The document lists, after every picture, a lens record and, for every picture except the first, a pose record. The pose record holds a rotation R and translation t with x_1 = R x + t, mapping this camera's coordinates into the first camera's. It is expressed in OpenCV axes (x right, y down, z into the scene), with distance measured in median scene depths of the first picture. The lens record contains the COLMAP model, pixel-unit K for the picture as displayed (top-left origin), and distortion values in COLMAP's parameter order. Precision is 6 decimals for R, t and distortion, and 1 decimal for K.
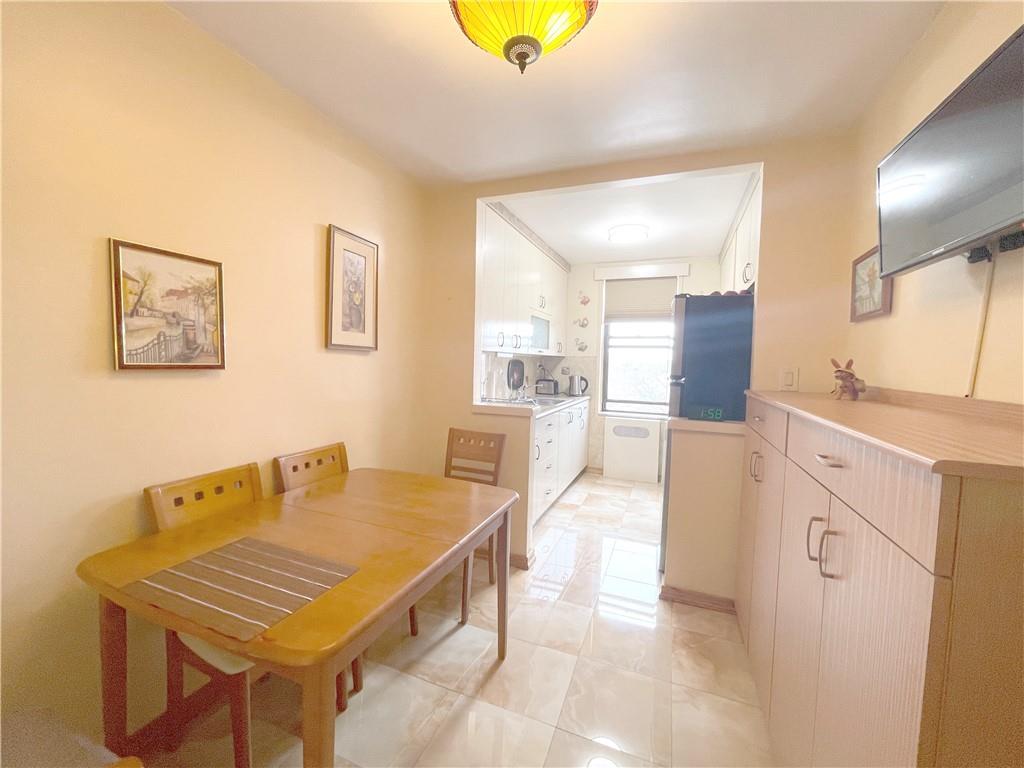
lens RADIAL K [[413.9, 0, 507.3], [0, 413.9, 384.8], [0, 0, 1]] dist [0.001643, -0.000785]
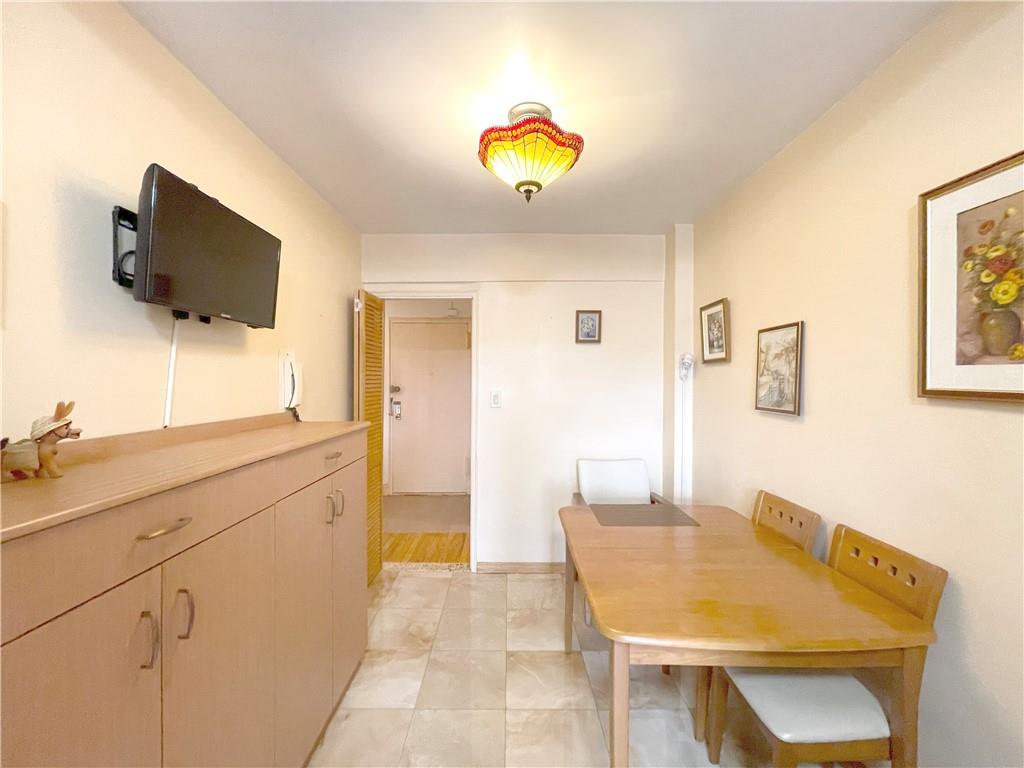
lens RADIAL K [[413.9, 0, 509.6], [0, 413.9, 385.1], [0, 0, 1]] dist [0.001643, -0.000785]
pose [[-0.927105, -0.021466, -0.374185, 0.274099], [-0.046290, 0.997273, 0.057481, -0.087710], [0.371931, 0.070612, -0.925571, 1.036736]]
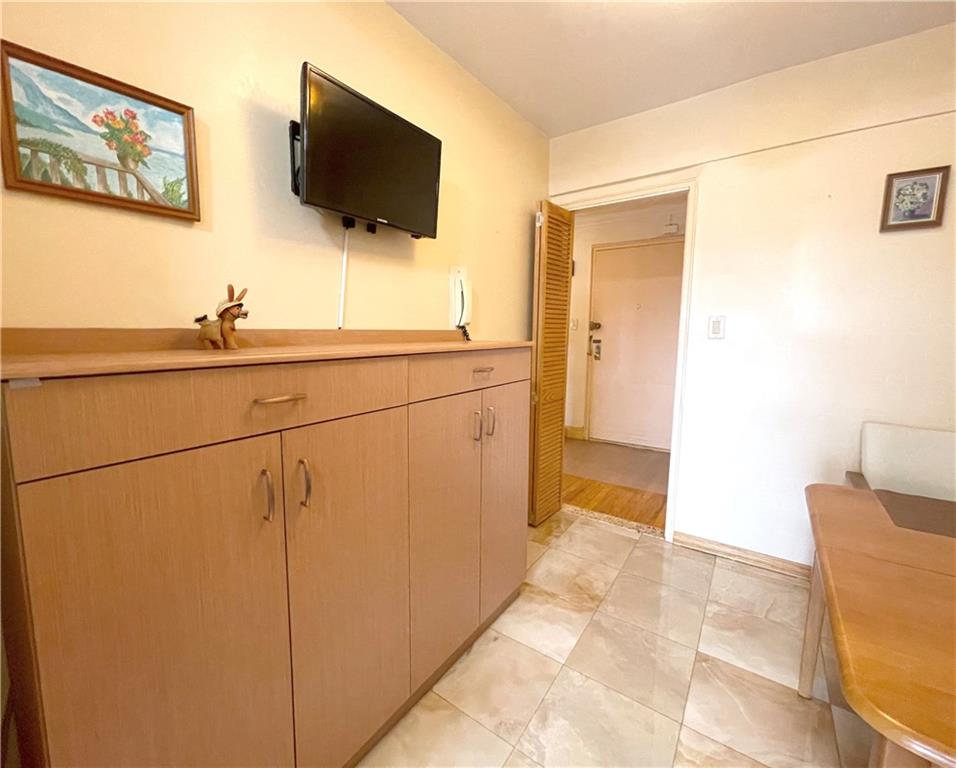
lens RADIAL K [[419.0, 0, 446.3], [0, 419.0, 379.1], [0, 0, 1]] dist [-0.002916, 0.001933]
pose [[-0.964599, -0.052625, 0.258416, 0.181807], [-0.005716, 0.983830, 0.179015, -0.023527], [-0.263658, 0.171200, -0.949302, 0.933429]]
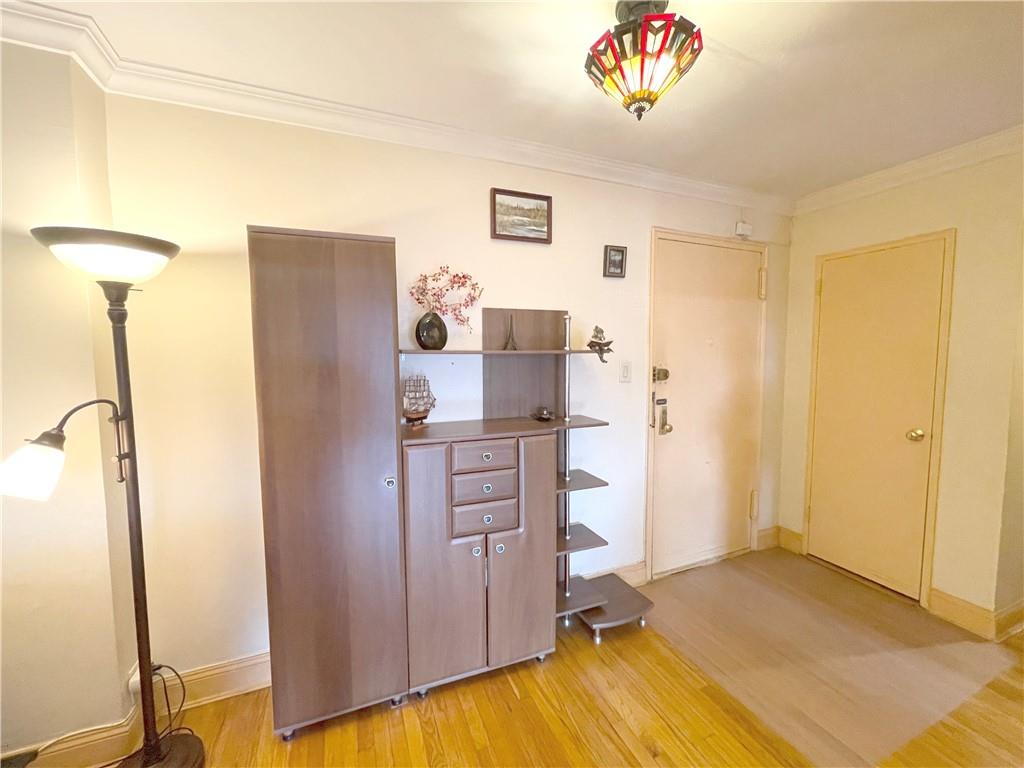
lens RADIAL K [[413.9, 0, 505.6], [0, 413.9, 383.3], [0, 0, 1]] dist [0.001643, -0.000785]
pose [[-0.713646, 0.029184, -0.699898, 1.003429], [-0.056219, 0.993523, 0.098751, 0.014701], [0.698247, 0.109821, -0.707383, -0.552344]]
